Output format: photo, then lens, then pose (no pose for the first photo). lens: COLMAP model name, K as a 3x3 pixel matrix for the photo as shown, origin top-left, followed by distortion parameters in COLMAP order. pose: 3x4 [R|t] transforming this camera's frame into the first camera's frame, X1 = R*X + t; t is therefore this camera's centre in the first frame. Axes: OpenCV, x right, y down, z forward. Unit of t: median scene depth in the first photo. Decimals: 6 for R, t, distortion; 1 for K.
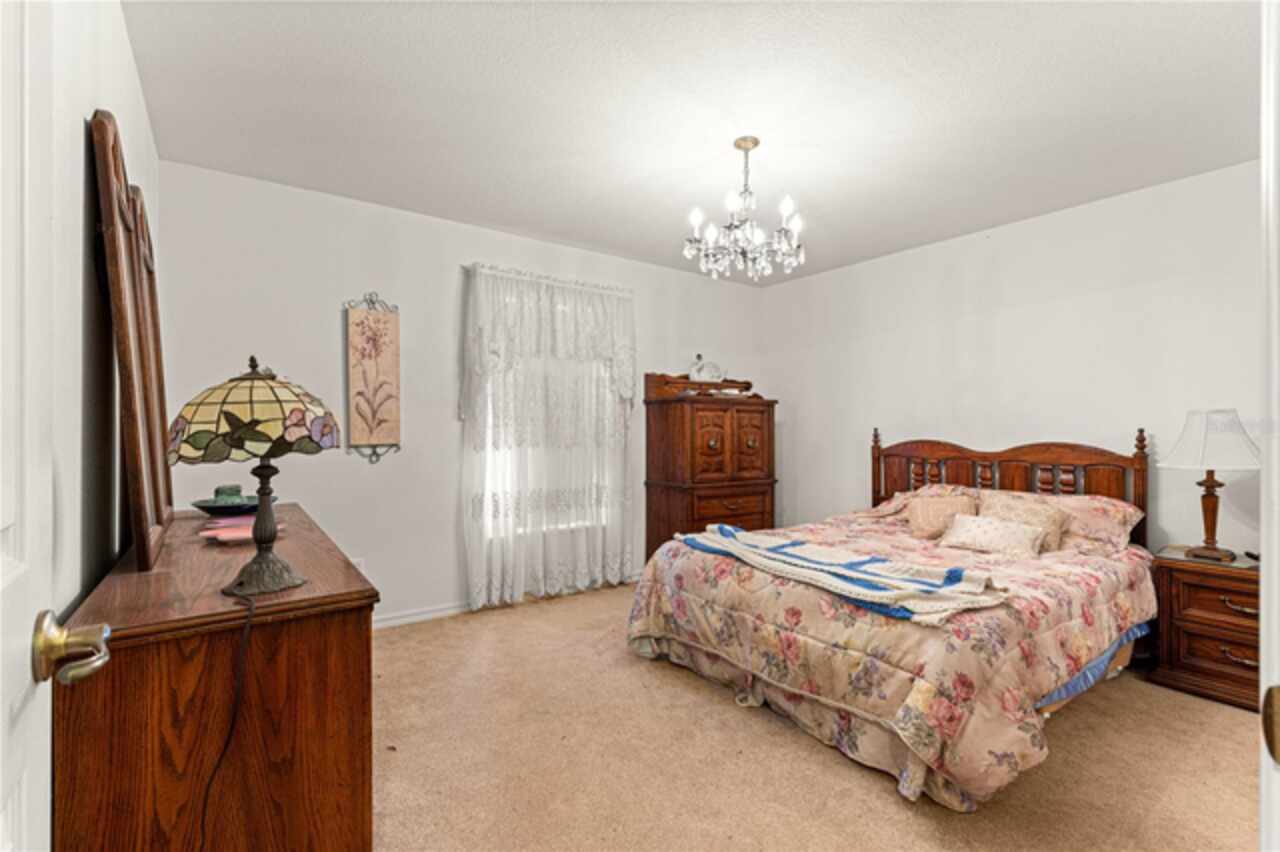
lens RADIAL K [[578.7, 0, 644.7], [0, 578.7, 432.2], [0, 0, 1]] dist [0.015636, 0.000517]
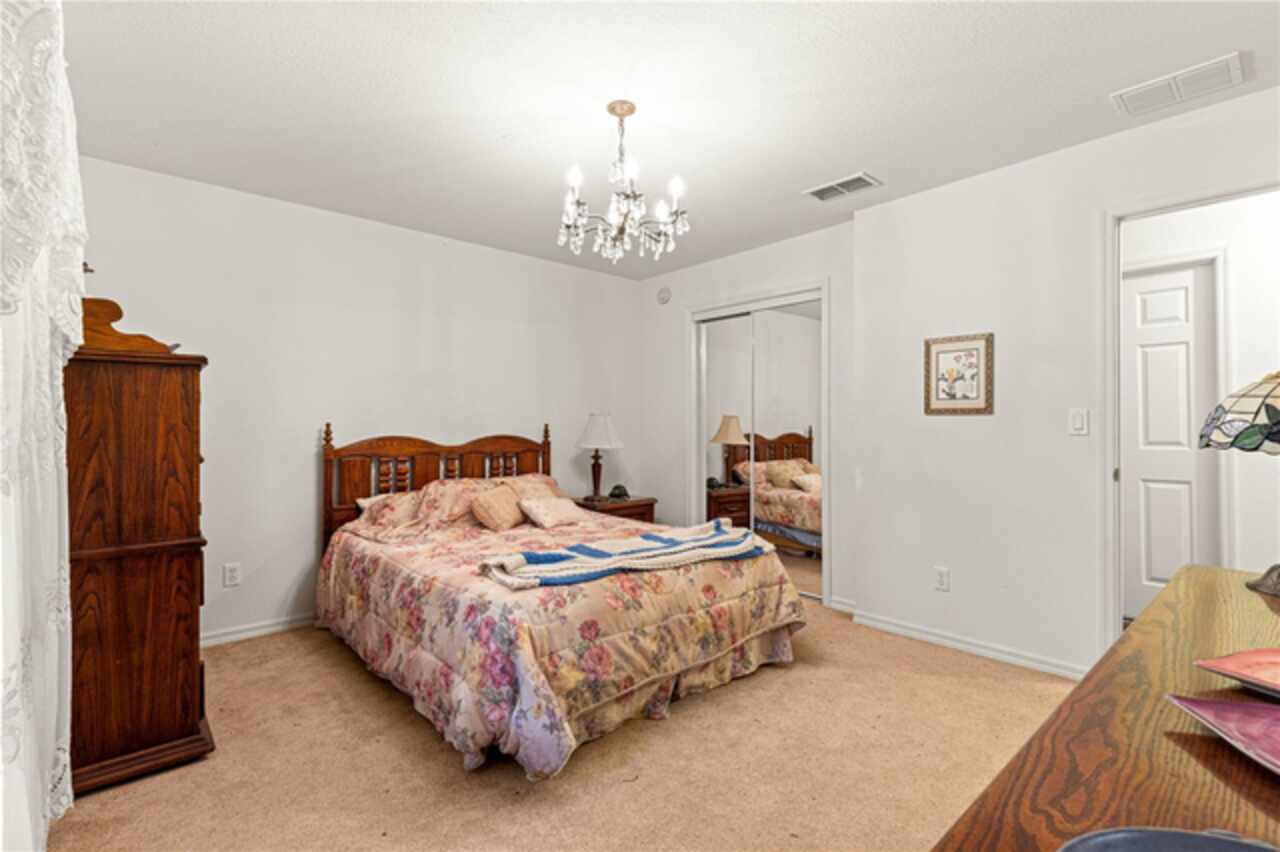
lens RADIAL K [[578.7, 0, 644.0], [0, 578.7, 420.1], [0, 0, 1]] dist [0.015636, 0.000517]
pose [[-0.097890, 0.005648, 0.995181, -0.733697], [0.003611, 0.999979, -0.005321, -0.009275], [-0.995191, 0.003072, -0.097909, 1.063041]]
